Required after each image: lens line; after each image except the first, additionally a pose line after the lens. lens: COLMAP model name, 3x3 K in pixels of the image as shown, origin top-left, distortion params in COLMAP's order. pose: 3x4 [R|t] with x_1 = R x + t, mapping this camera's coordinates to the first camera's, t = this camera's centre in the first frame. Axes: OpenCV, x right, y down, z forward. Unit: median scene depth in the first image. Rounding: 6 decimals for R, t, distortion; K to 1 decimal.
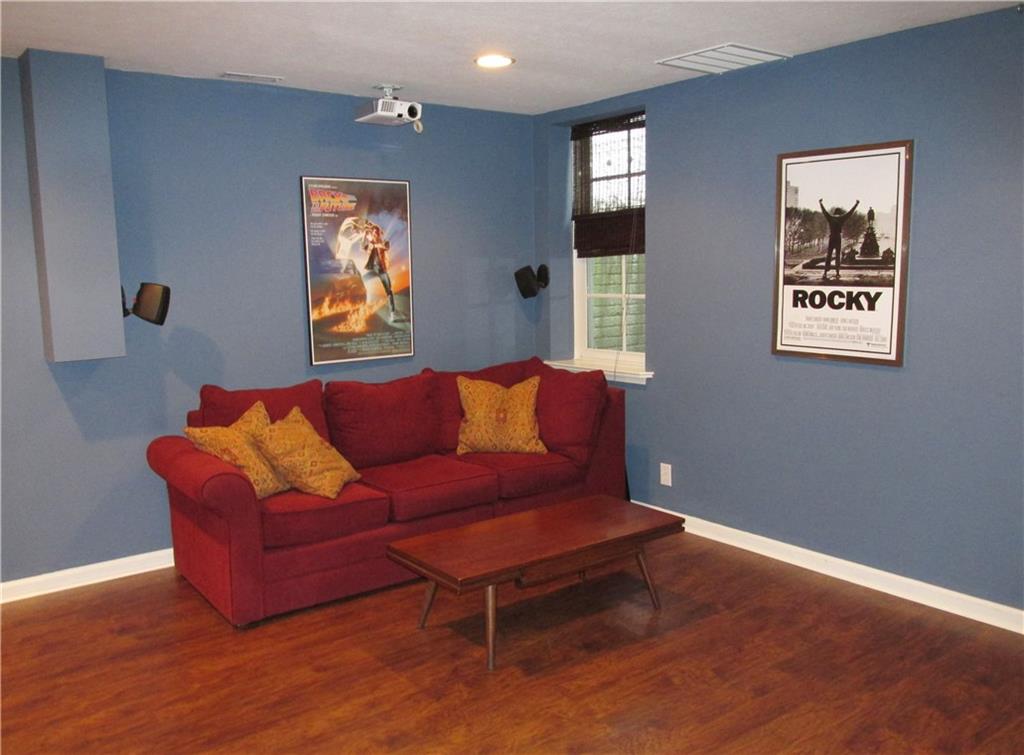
lens RADIAL K [[859.9, 0, 511.9], [0, 859.9, 378.2], [0, 0, 1]] dist [-0.015002, -0.002990]
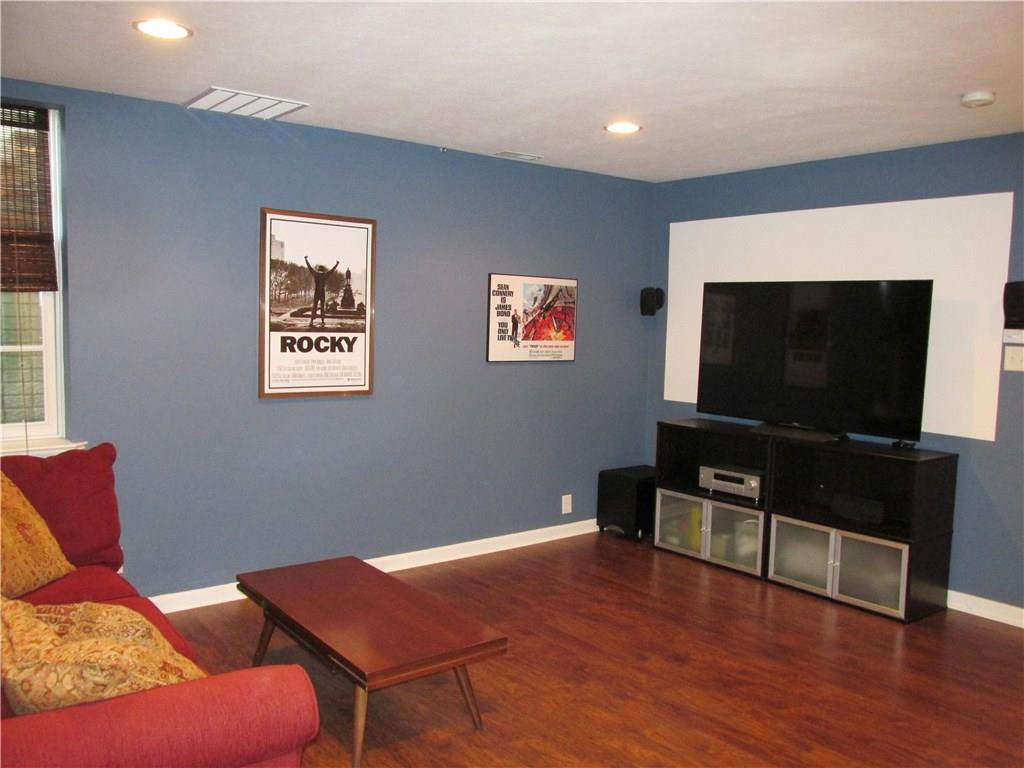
lens RADIAL K [[859.9, 0, 511.8], [0, 859.9, 385.1], [0, 0, 1]] dist [-0.015002, -0.002990]
pose [[0.000086, -0.069223, 0.997601, -0.784081], [0.108155, 0.991750, 0.068807, -0.088542], [-0.994134, 0.107889, 0.007572, 0.742093]]
